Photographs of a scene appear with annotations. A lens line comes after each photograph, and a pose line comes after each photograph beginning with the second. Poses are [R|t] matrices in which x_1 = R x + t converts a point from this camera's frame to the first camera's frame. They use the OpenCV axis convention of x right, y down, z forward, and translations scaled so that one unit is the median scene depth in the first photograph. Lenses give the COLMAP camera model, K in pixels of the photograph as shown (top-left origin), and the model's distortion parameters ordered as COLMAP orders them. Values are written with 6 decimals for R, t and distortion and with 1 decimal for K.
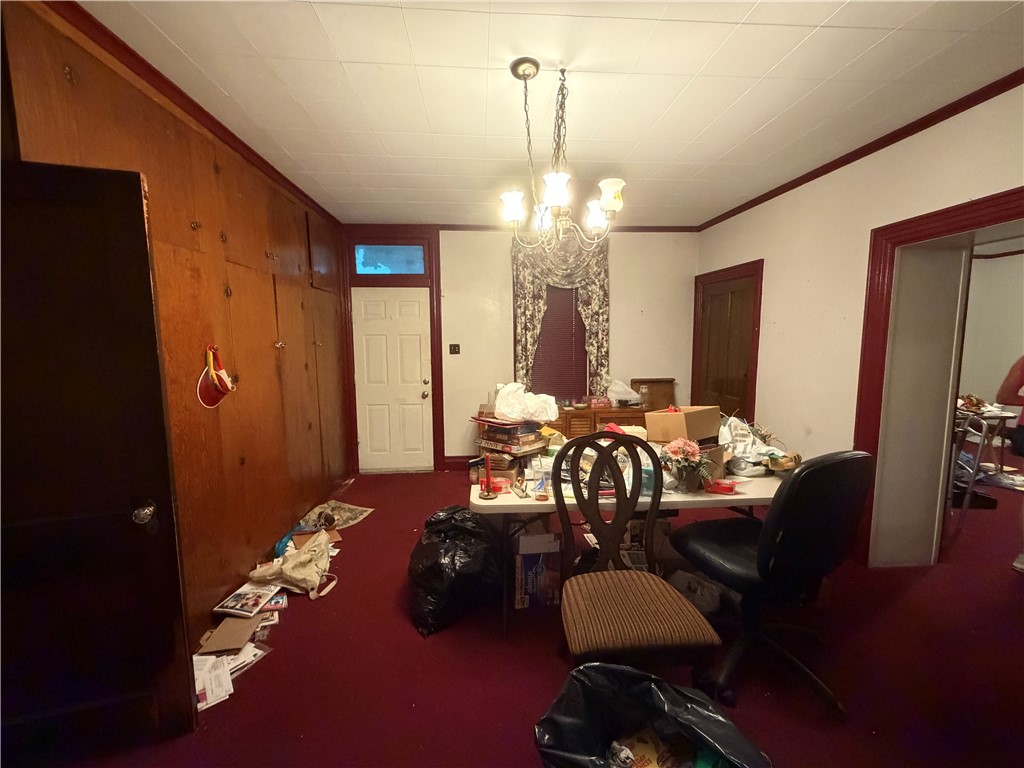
lens RADIAL K [[411.3, 0, 508.8], [0, 411.3, 384.0], [0, 0, 1]] dist [0.000478, 0.000002]
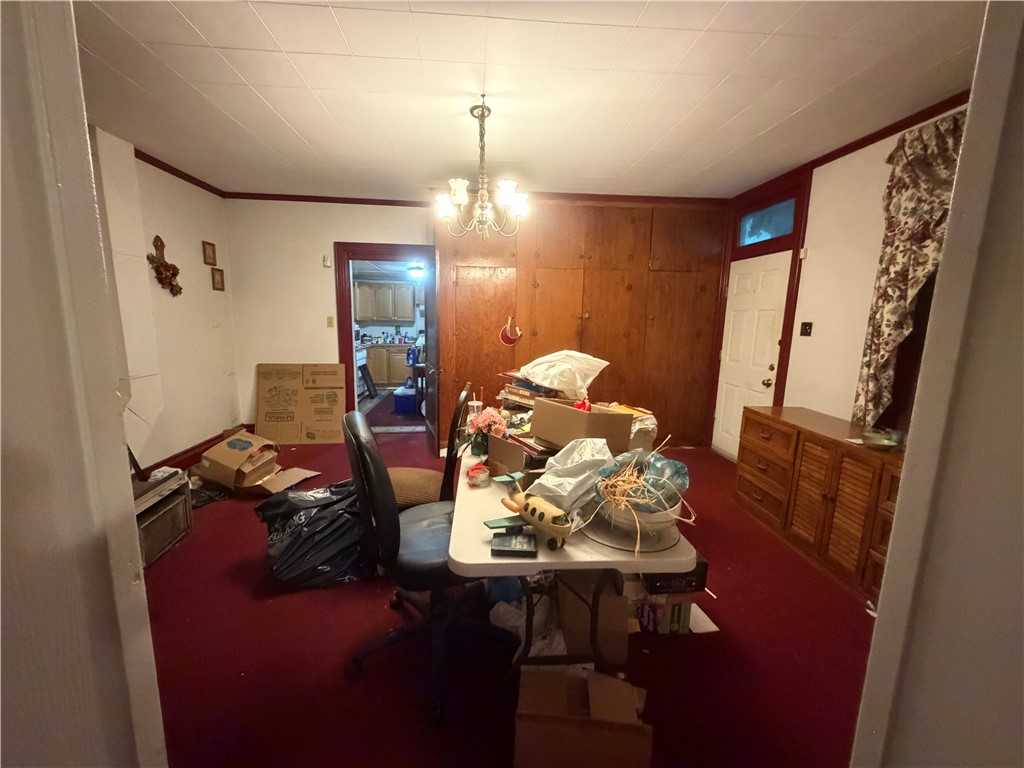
lens RADIAL K [[411.3, 0, 508.8], [0, 411.3, 384.0], [0, 0, 1]] dist [0.000478, 0.000002]
pose [[0.013042, 0.167243, -0.985829, 0.626651], [-0.126075, 0.978320, 0.164301, -0.043119], [0.991935, 0.122145, 0.033844, 0.467155]]
